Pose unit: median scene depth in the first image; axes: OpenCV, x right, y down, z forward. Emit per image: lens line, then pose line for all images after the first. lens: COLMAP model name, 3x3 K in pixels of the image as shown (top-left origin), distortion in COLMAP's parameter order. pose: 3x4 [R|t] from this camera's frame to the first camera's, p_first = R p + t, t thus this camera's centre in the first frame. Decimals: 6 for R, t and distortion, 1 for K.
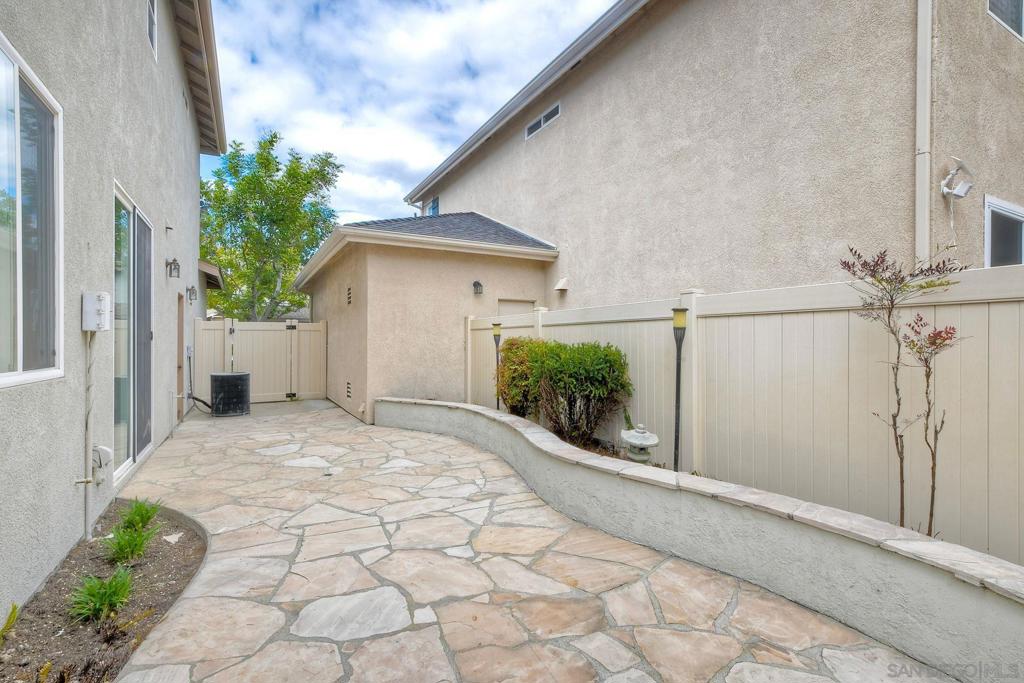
lens RADIAL K [[473.8, 0, 512.0], [0, 473.8, 341.5], [0, 0, 1]] dist [0.001443, -0.000556]
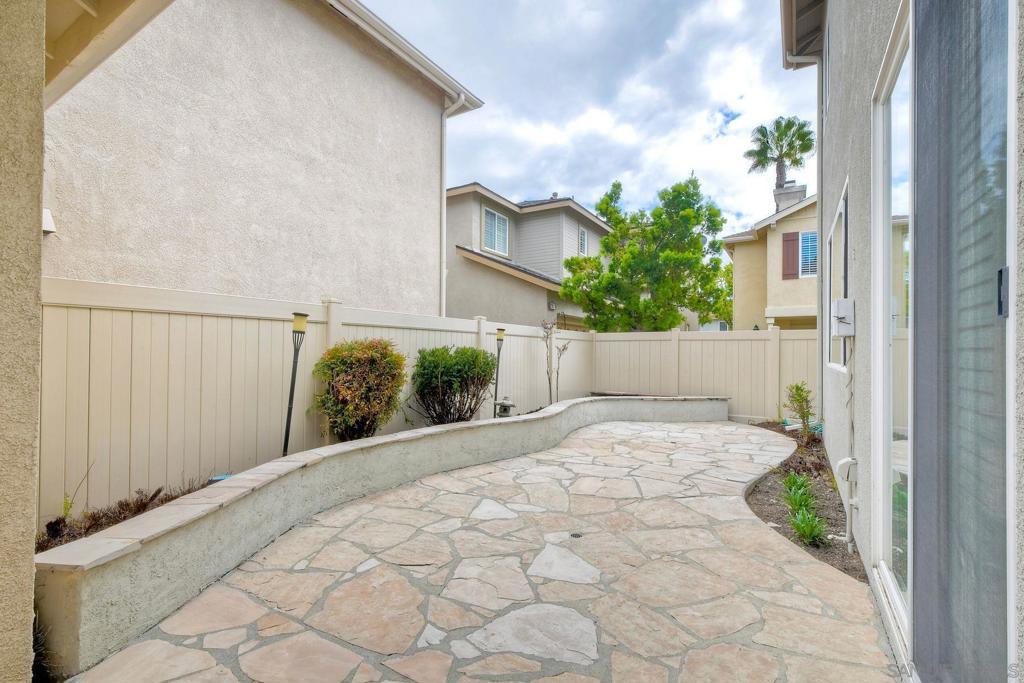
lens RADIAL K [[463.3, 0, 512.0], [0, 463.3, 341.5], [0, 0, 1]] dist [0.005968, -0.000442]
pose [[-0.486497, 0.010904, 0.873614, -1.227116], [-0.011697, 0.999751, -0.018993, 0.011963], [-0.873604, -0.019458, -0.486249, 1.849445]]
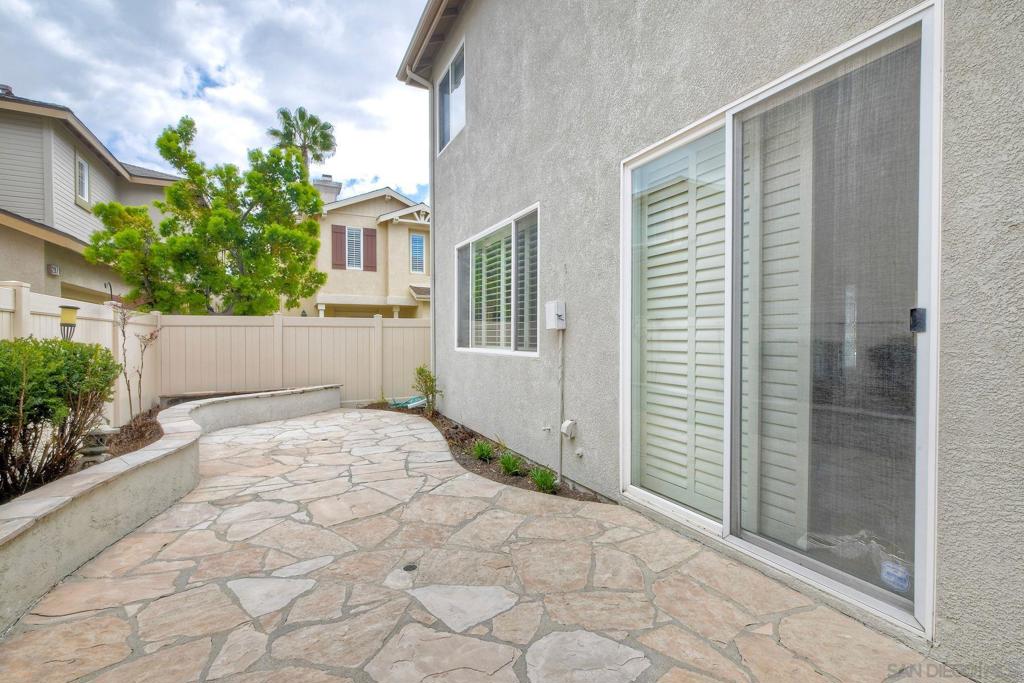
lens RADIAL K [[463.3, 0, 512.0], [0, 463.3, 341.5], [0, 0, 1]] dist [0.005968, -0.000442]
pose [[-0.998900, -0.001018, 0.046871, -0.701527], [-0.000553, 0.999951, 0.009921, -0.002845], [-0.046879, 0.009884, -0.998852, 2.031651]]
